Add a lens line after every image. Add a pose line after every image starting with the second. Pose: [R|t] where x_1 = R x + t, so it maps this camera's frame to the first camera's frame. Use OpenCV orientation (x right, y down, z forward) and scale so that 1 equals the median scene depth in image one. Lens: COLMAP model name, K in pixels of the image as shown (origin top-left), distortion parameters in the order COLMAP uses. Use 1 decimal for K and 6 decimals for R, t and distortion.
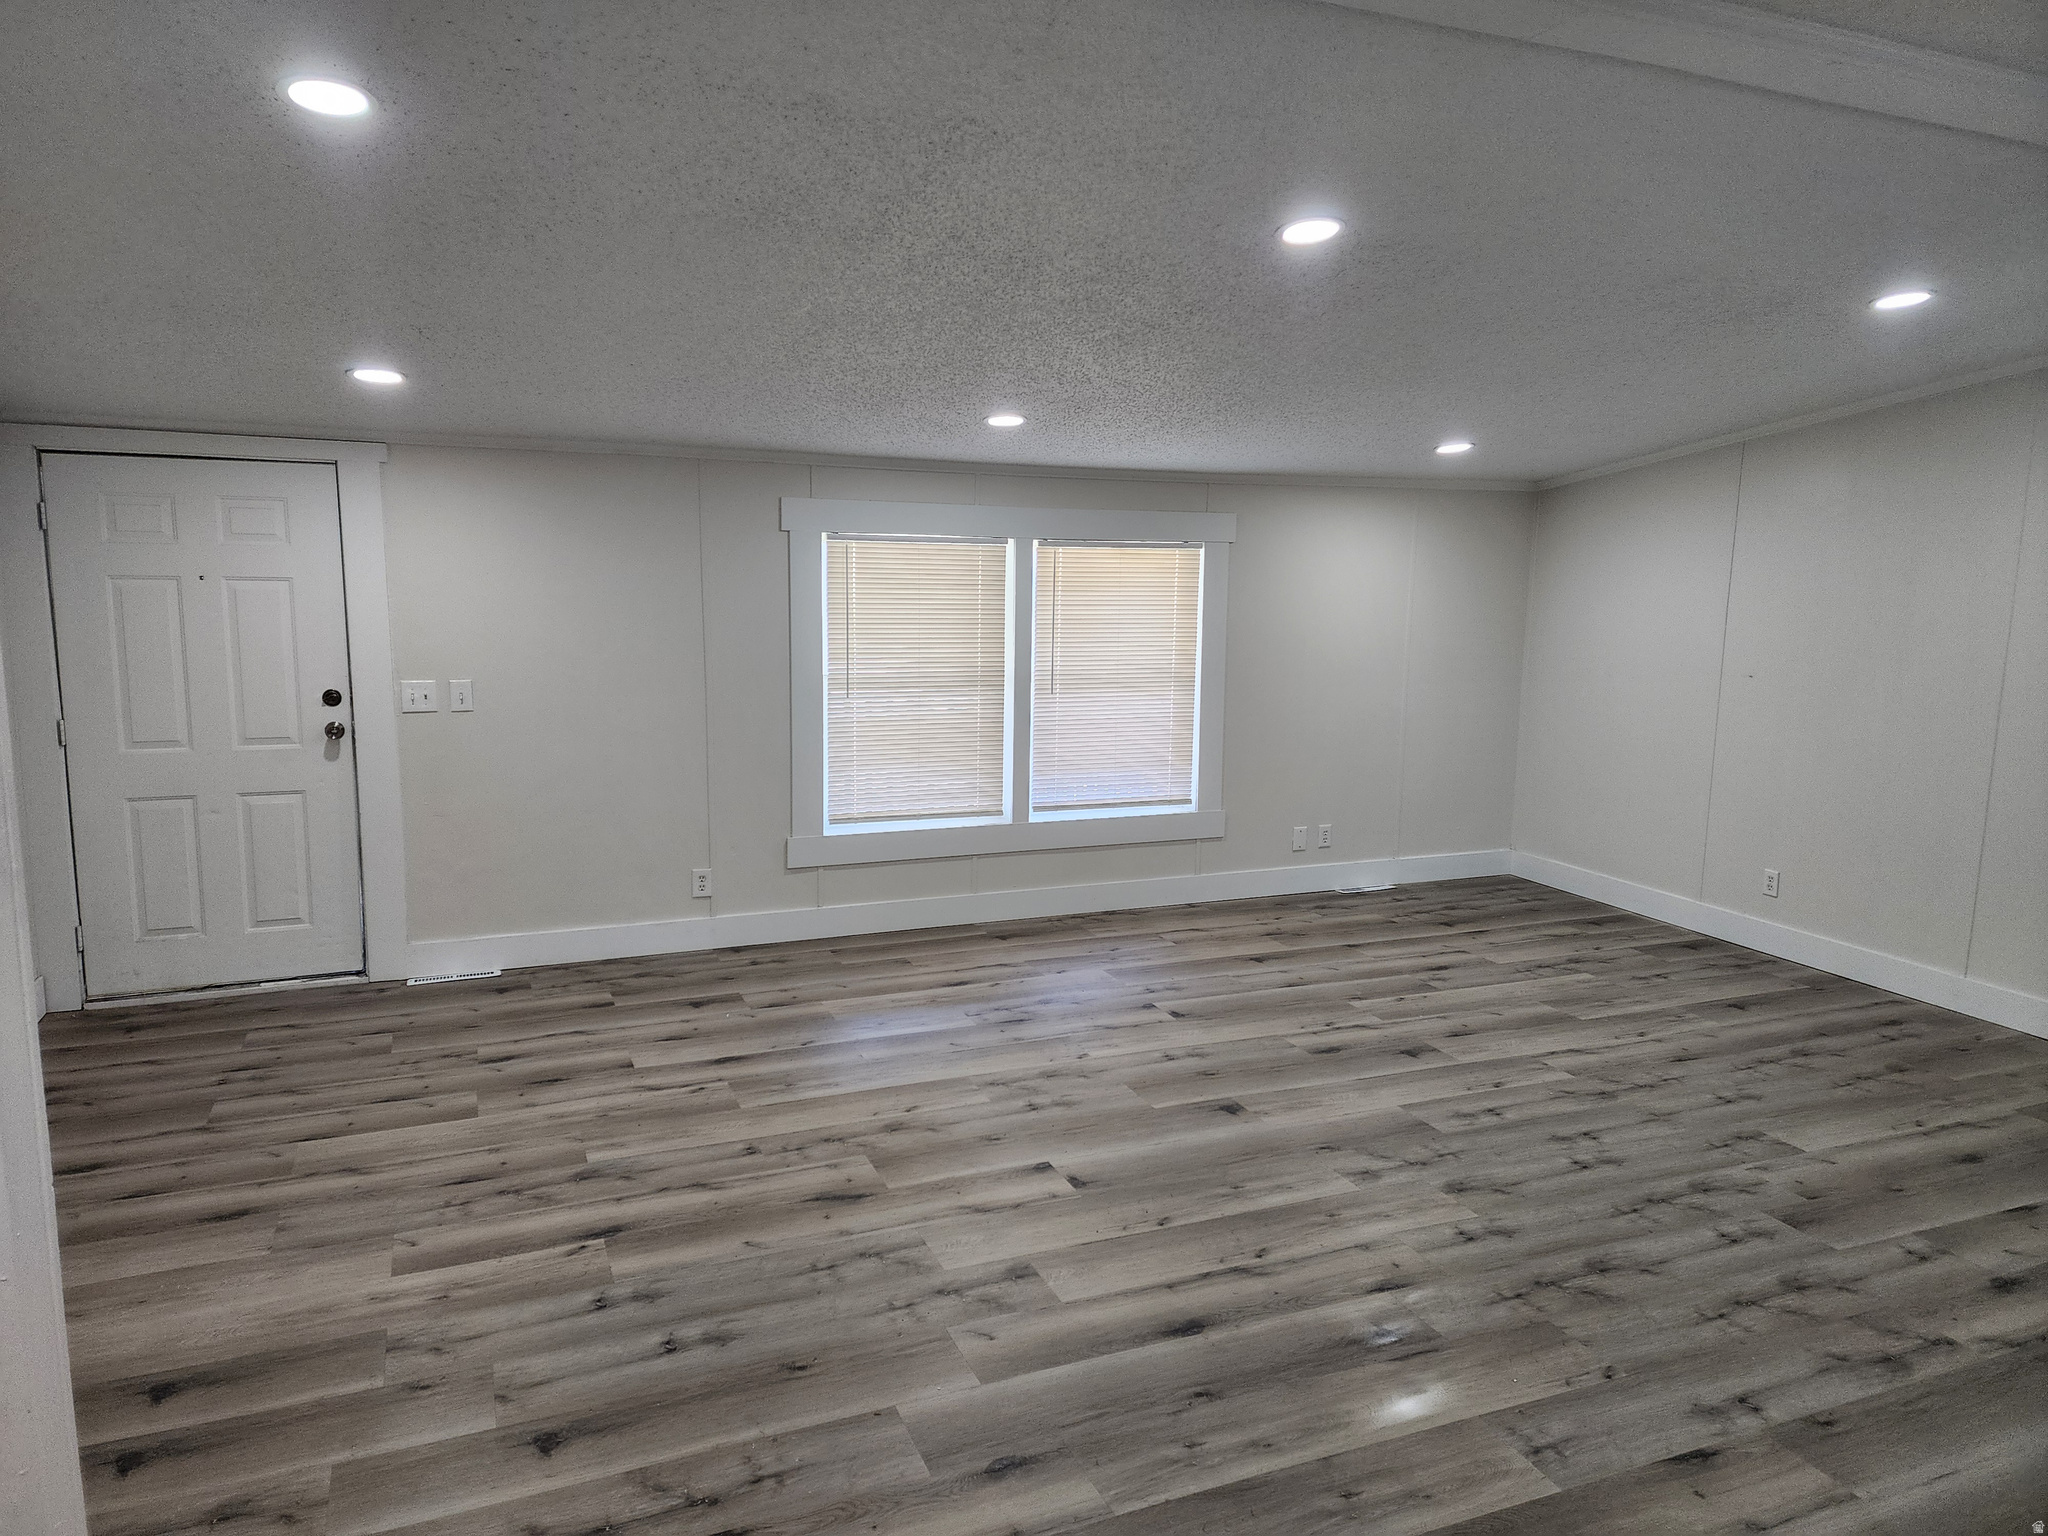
lens RADIAL K [[1341.3, 0, 1024.0], [0, 1341.3, 768.0], [0, 0, 1]] dist [0.092751, -0.076294]
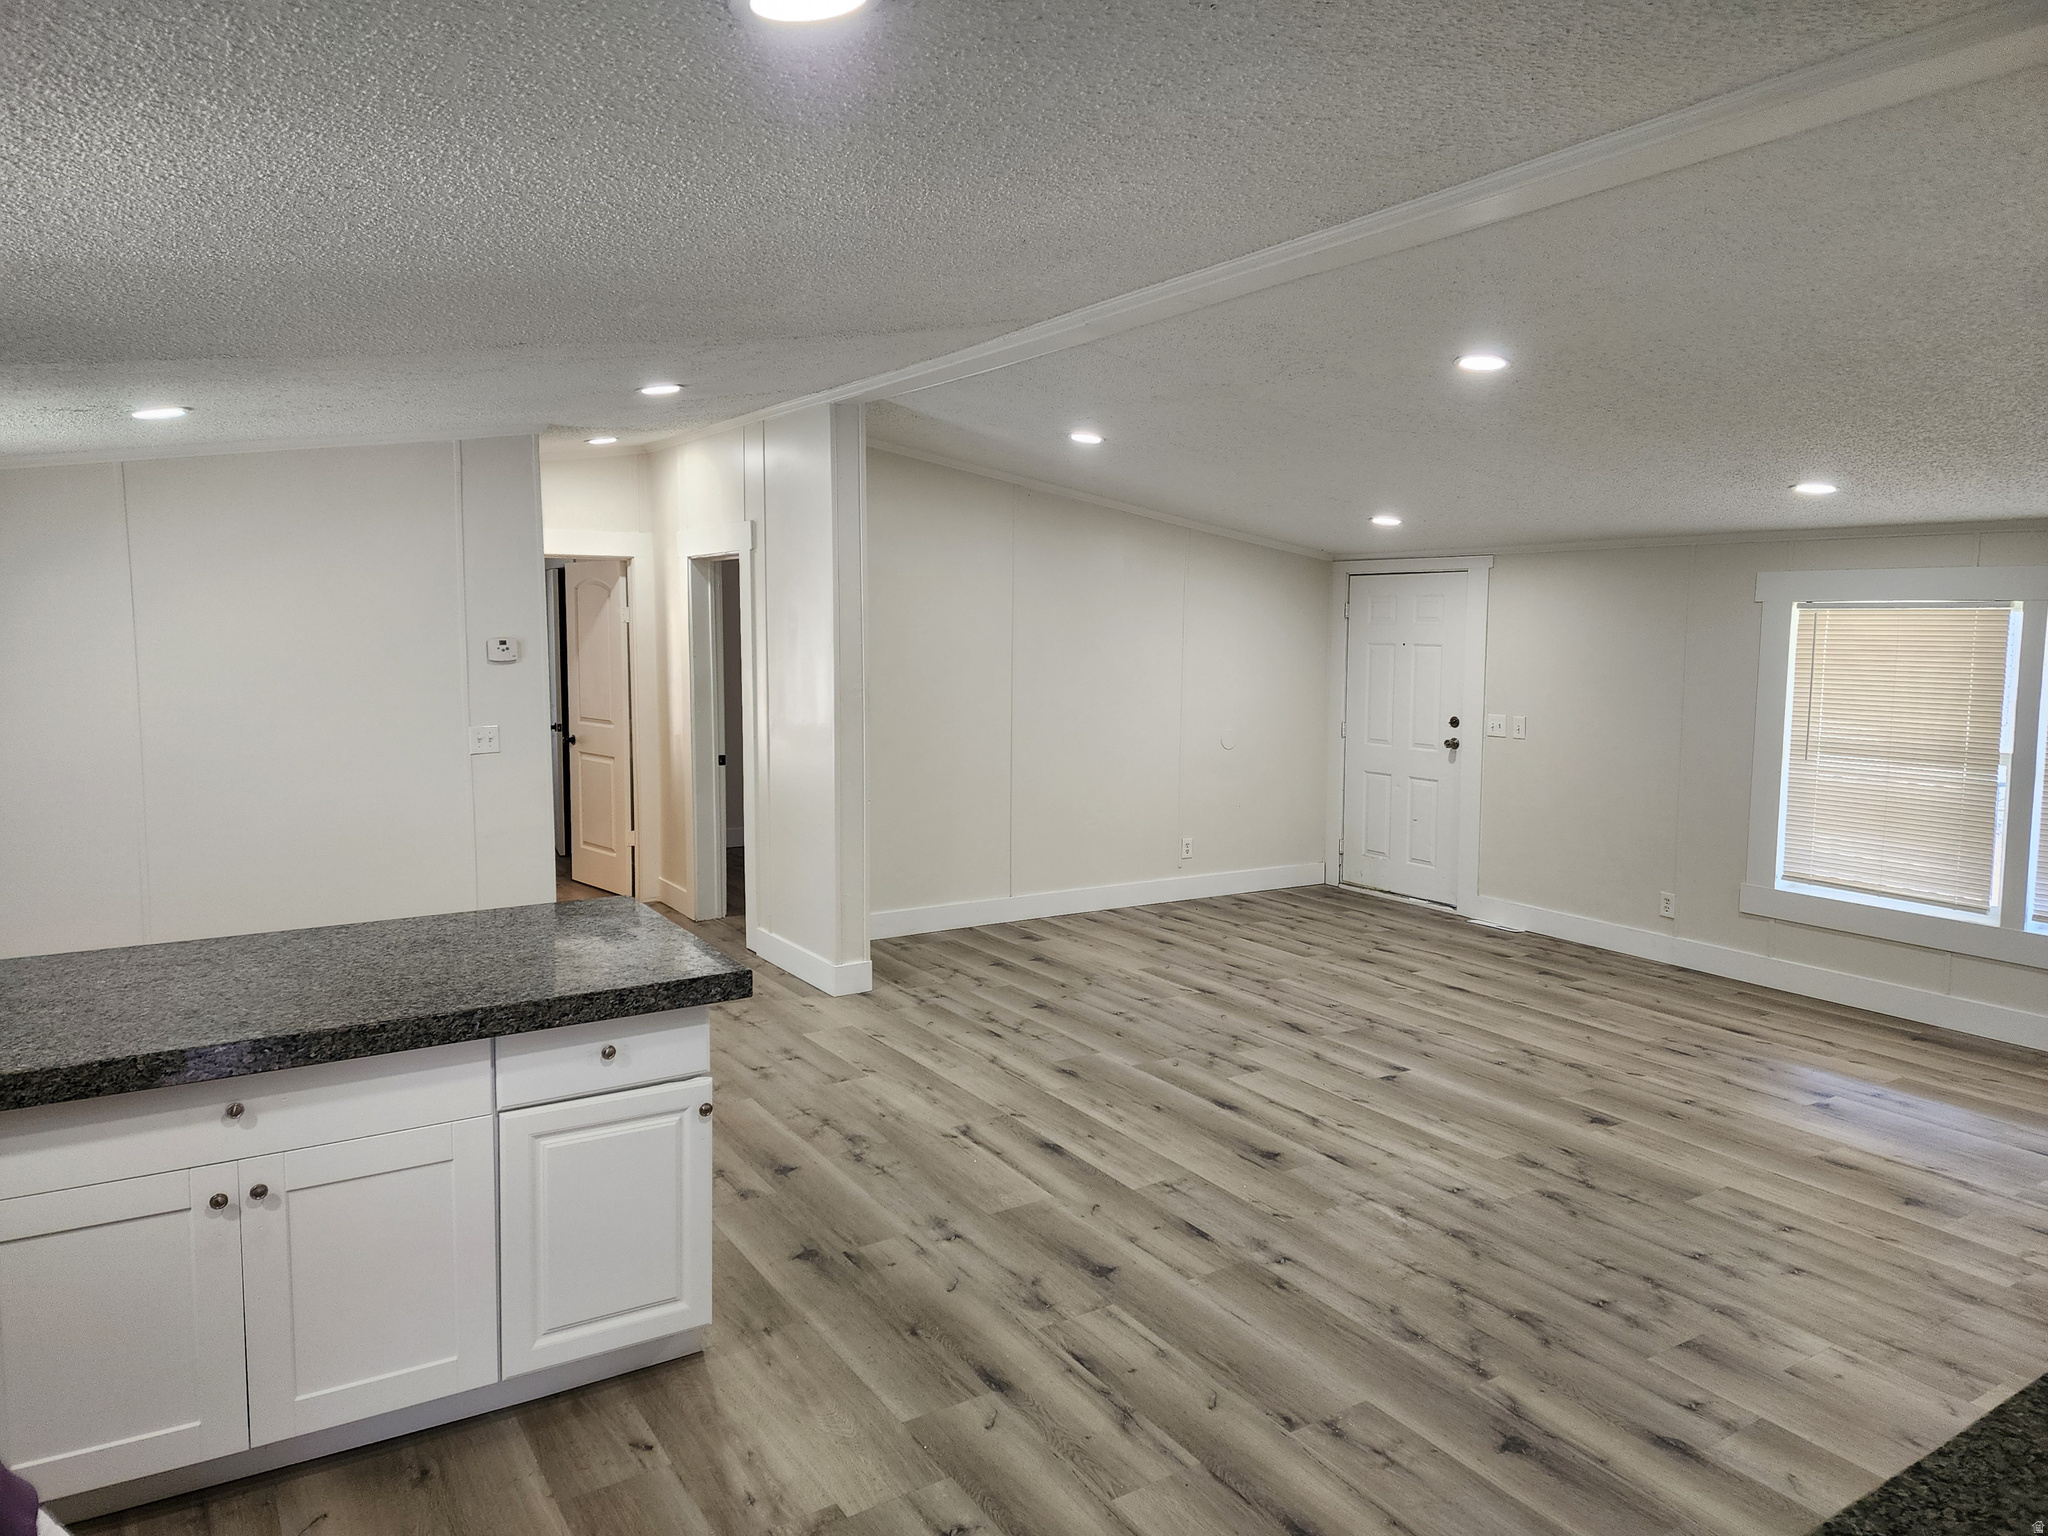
lens RADIAL K [[1341.3, 0, 1024.0], [0, 1341.3, 768.0], [0, 0, 1]] dist [0.092751, -0.076294]
pose [[0.179366, 0.087957, -0.979843, 1.111662], [-0.162967, 0.984891, 0.058578, -0.013750], [0.970190, 0.149175, 0.190990, 0.305448]]
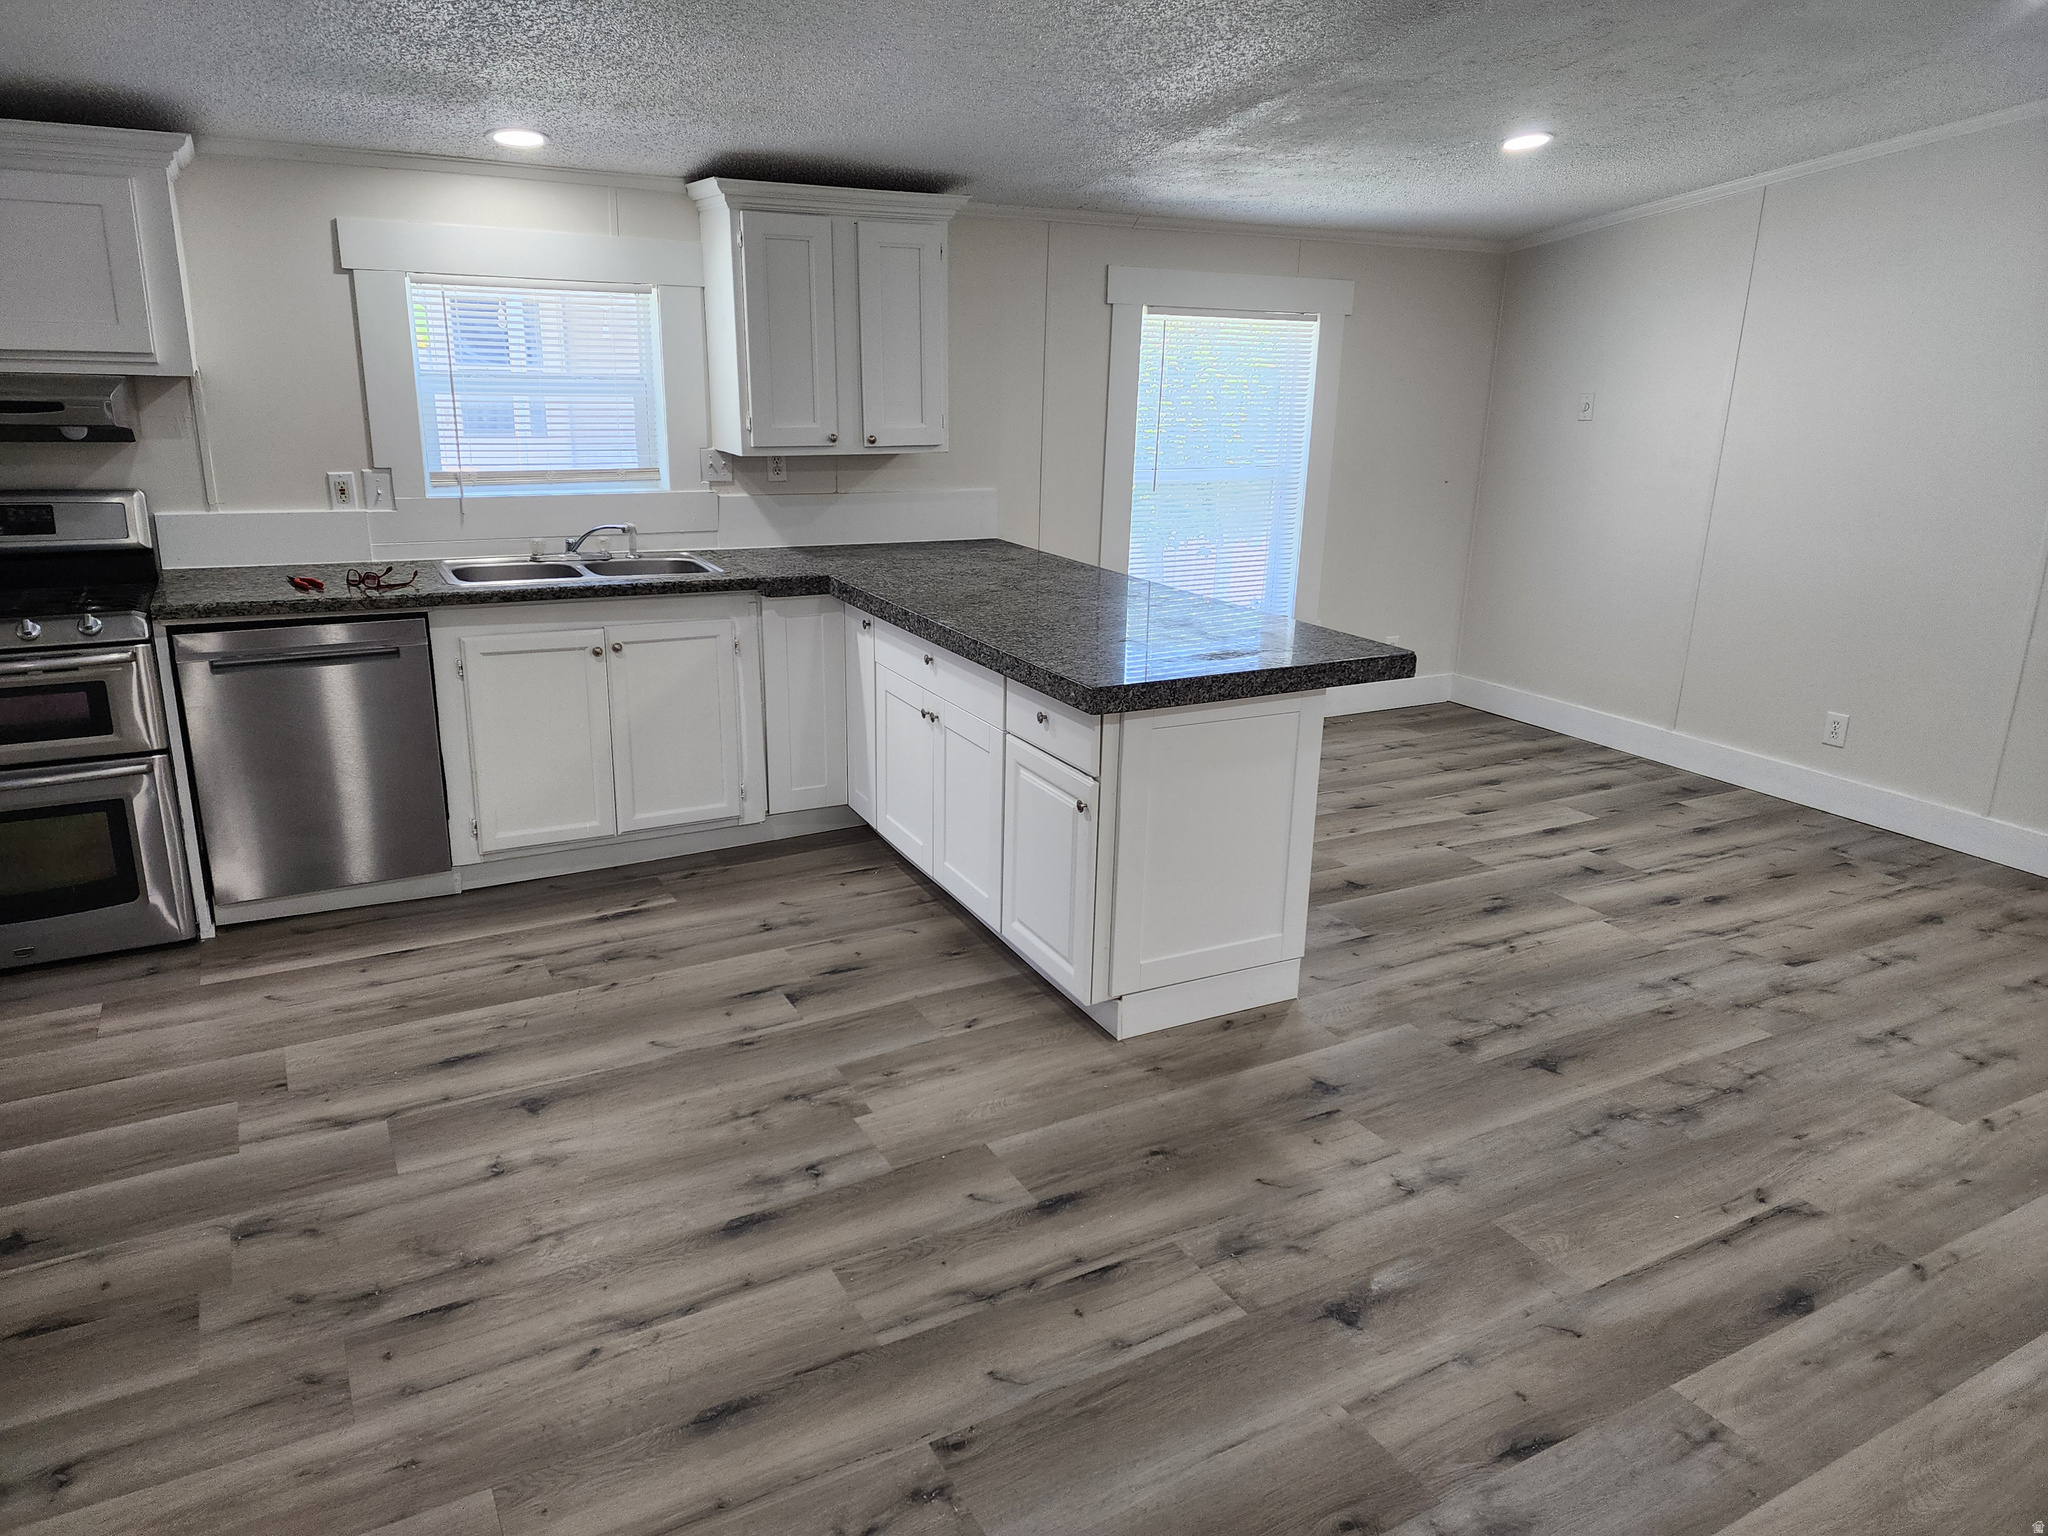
lens RADIAL K [[1341.3, 0, 1024.0], [0, 1341.3, 768.0], [0, 0, 1]] dist [0.092751, -0.076294]
pose [[-0.990796, -0.006048, -0.135231, 0.549714], [-0.065735, 0.894802, 0.441597, -0.109682], [0.118334, 0.446422, -0.886964, 0.929972]]
